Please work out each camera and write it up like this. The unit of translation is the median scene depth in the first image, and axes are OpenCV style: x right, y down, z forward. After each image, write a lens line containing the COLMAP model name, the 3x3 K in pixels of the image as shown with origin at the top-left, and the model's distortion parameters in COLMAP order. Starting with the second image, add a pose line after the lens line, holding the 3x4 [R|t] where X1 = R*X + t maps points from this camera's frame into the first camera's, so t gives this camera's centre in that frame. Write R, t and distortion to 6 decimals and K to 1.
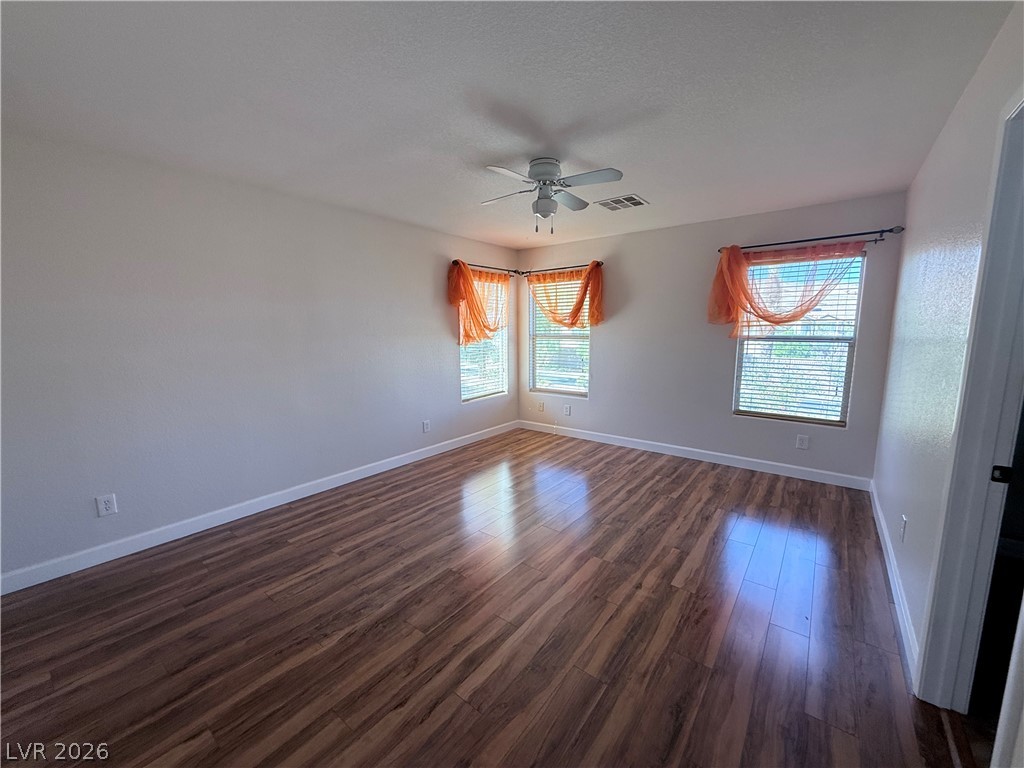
lens RADIAL K [[407.0, 0, 512.0], [0, 407.0, 384.0], [0, 0, 1]] dist [0.002861, 0.000212]
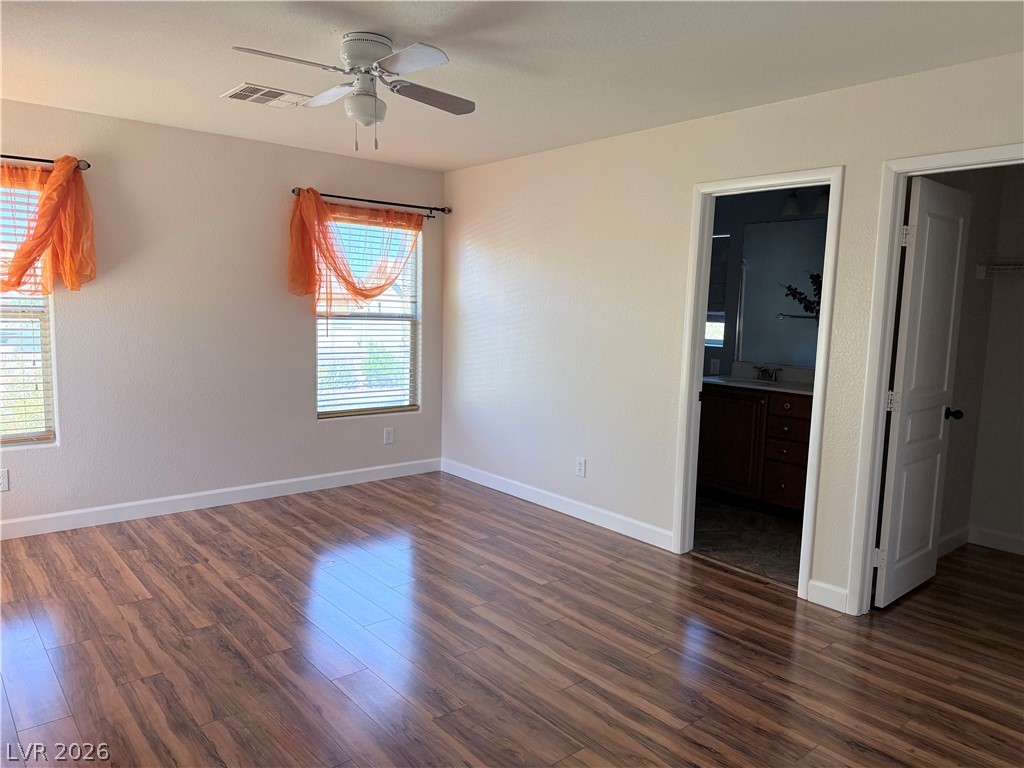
lens RADIAL K [[716.4, 0, 516.9], [0, 716.4, 391.5], [0, 0, 1]] dist [0.104557, -0.149635]
pose [[0.200407, -0.109270, 0.973600, -0.731514], [0.107141, 0.990245, 0.089084, -0.059285], [-0.973837, 0.086459, 0.210159, 0.422489]]
